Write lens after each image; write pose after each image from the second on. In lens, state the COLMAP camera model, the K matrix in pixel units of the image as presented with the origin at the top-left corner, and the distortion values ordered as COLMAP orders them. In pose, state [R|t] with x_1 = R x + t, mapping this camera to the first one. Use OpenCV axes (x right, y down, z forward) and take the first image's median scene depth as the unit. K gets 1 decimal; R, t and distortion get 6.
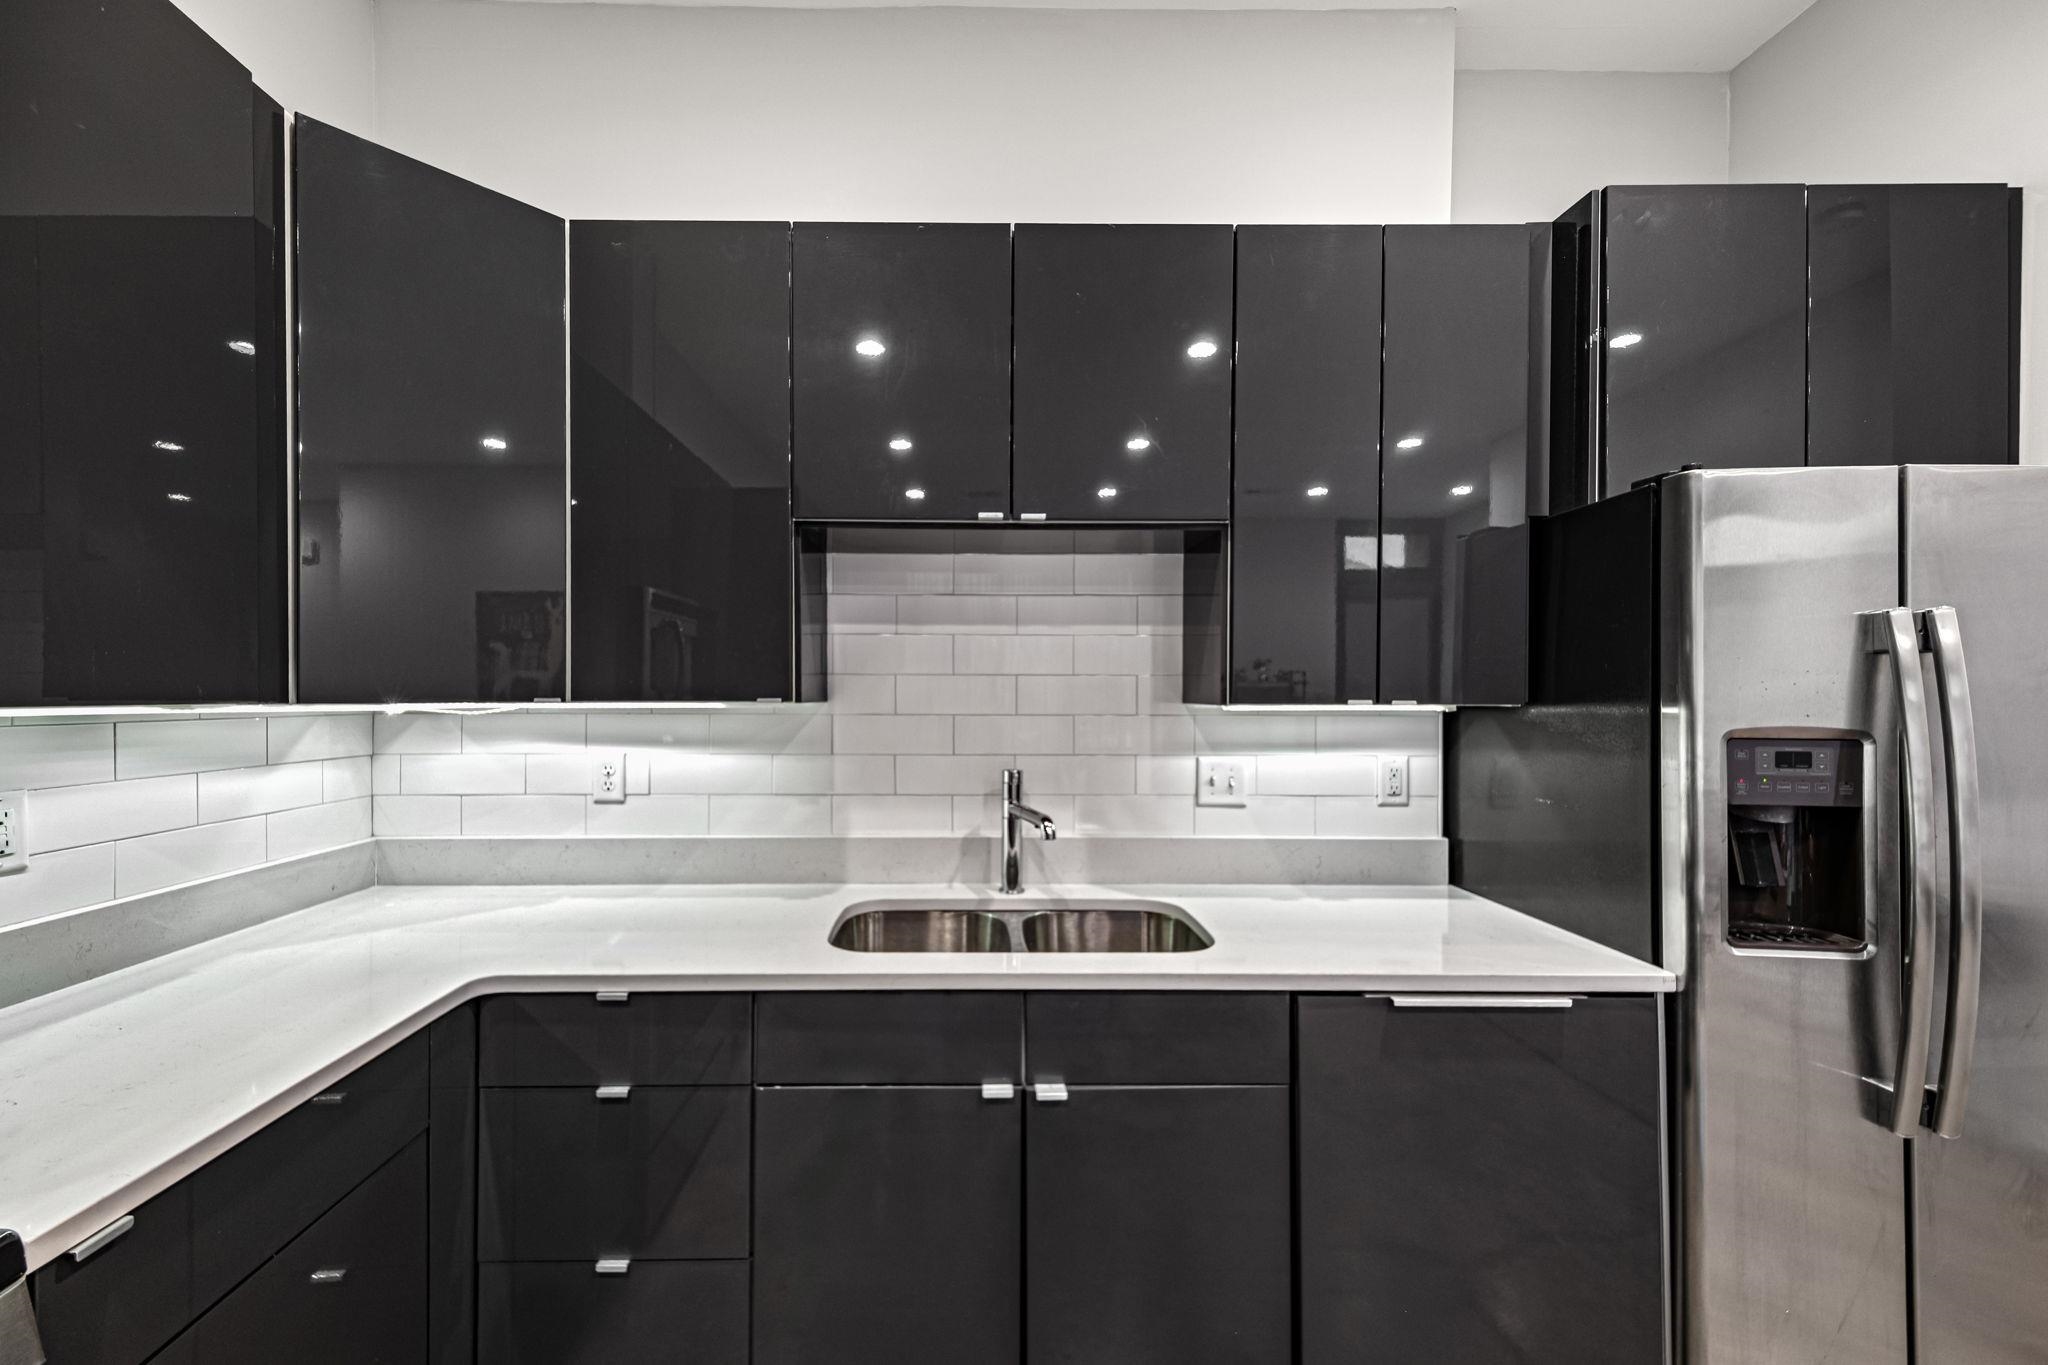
lens RADIAL K [[801.2, 0, 987.2], [0, 801.2, 698.3], [0, 0, 1]] dist [0.034641, -0.014568]
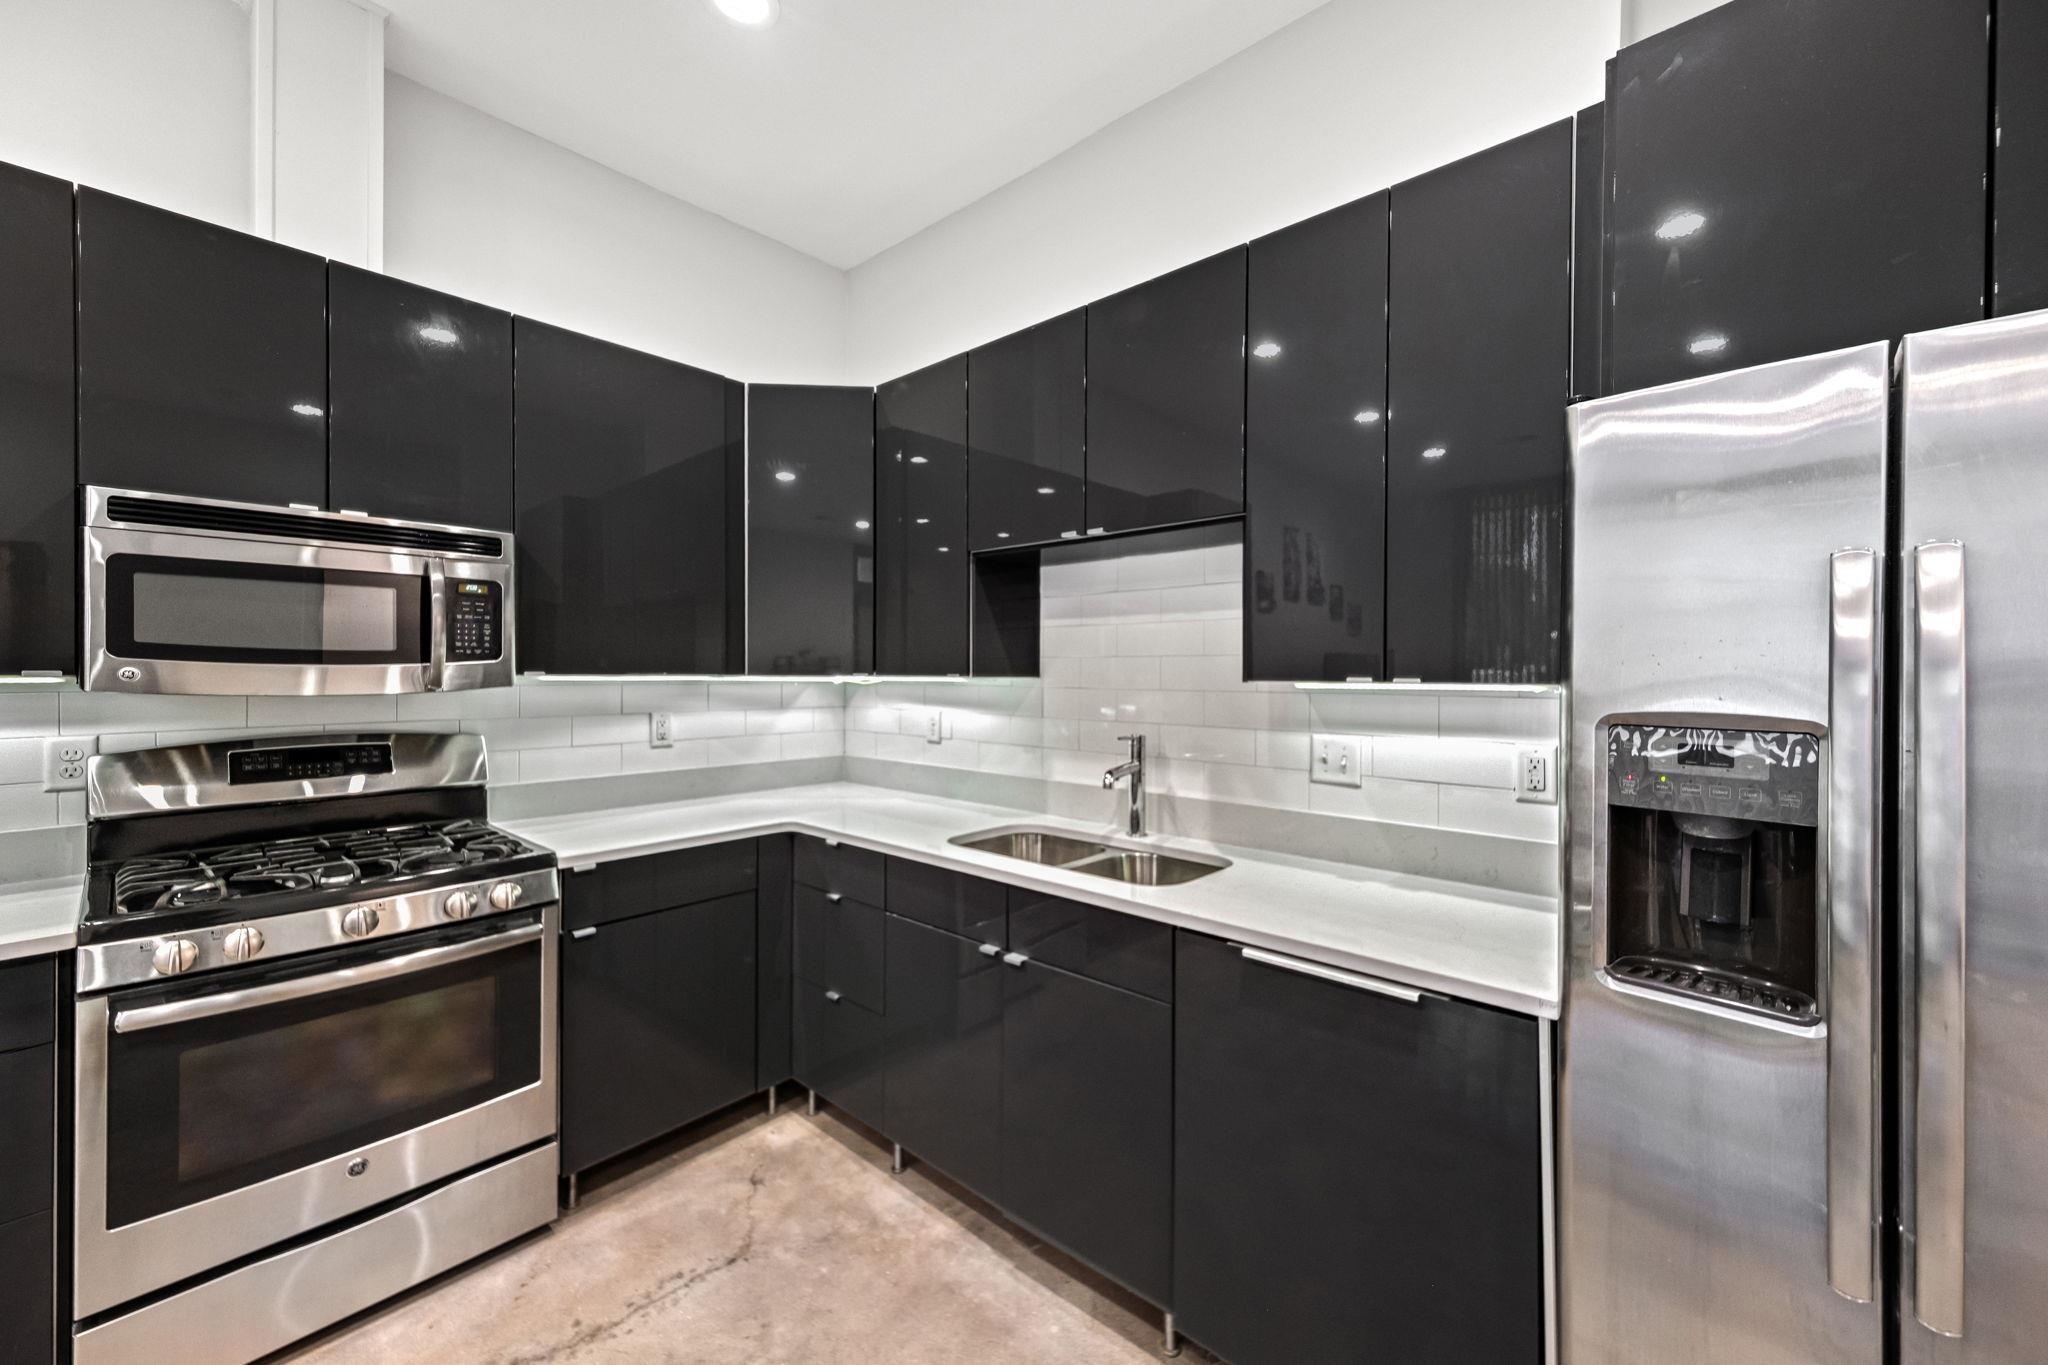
lens RADIAL K [[800.6, 0, 1024.0], [0, 800.6, 682.5], [0, 0, 1]] dist [0.019936, -0.006097]
pose [[0.734999, 0.009390, -0.678004, 0.714559], [-0.006989, 0.999956, 0.006273, 0.003752], [0.678033, 0.000128, 0.735032, -0.000722]]
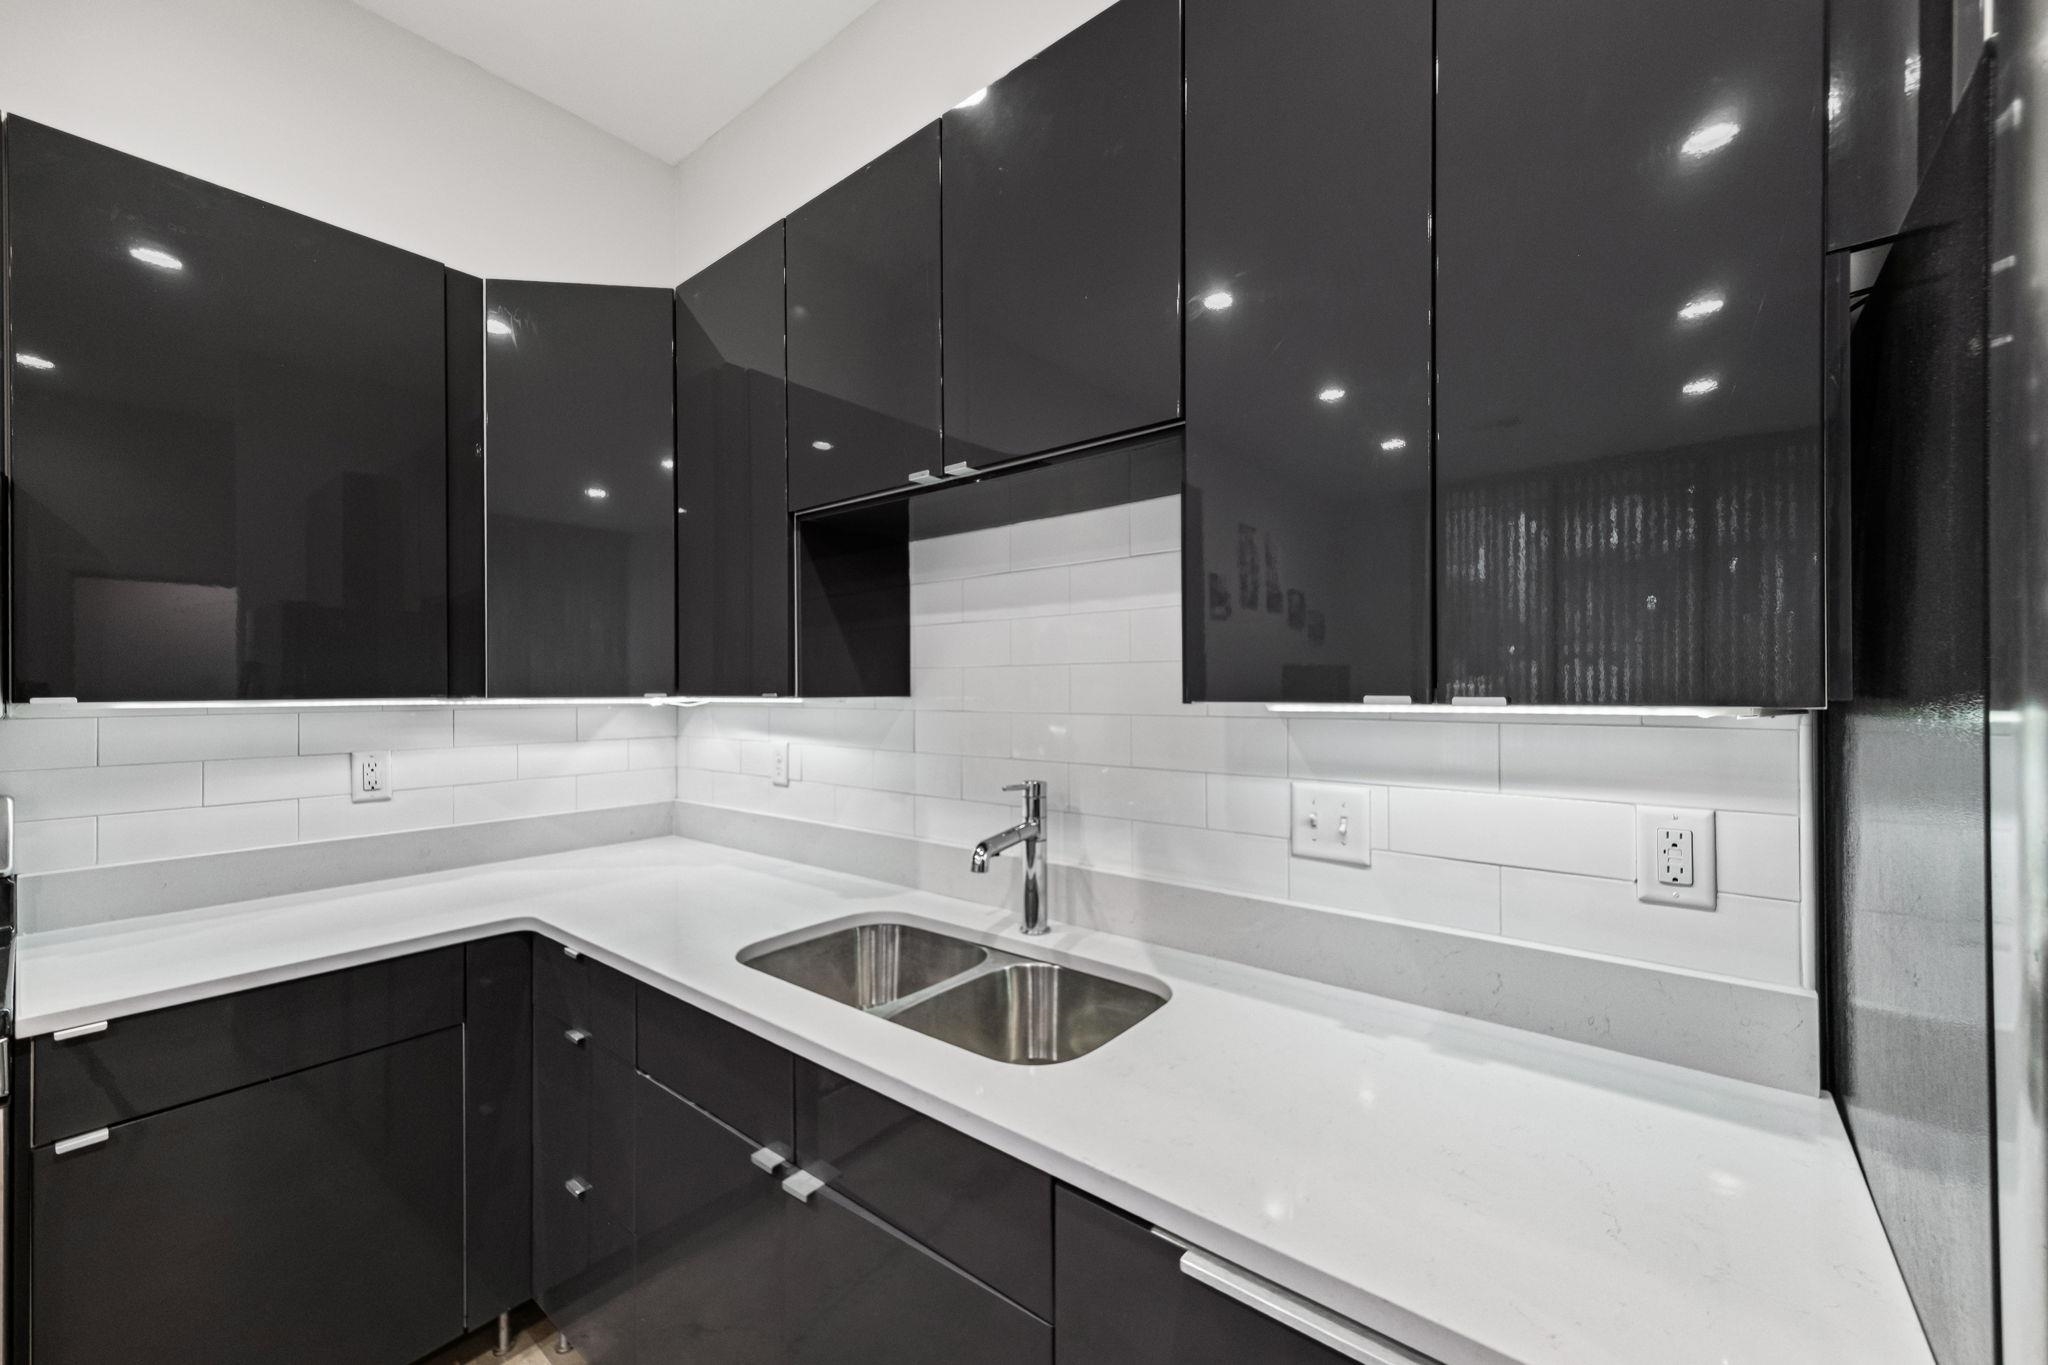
lens RADIAL K [[800.6, 0, 1024.0], [0, 800.6, 682.5], [0, 0, 1]] dist [0.019936, -0.006097]
pose [[0.768219, -0.009579, -0.640116, 0.538688], [0.002331, 0.999923, -0.012167, -0.001020], [0.640183, 0.007855, 0.768182, 0.364702]]
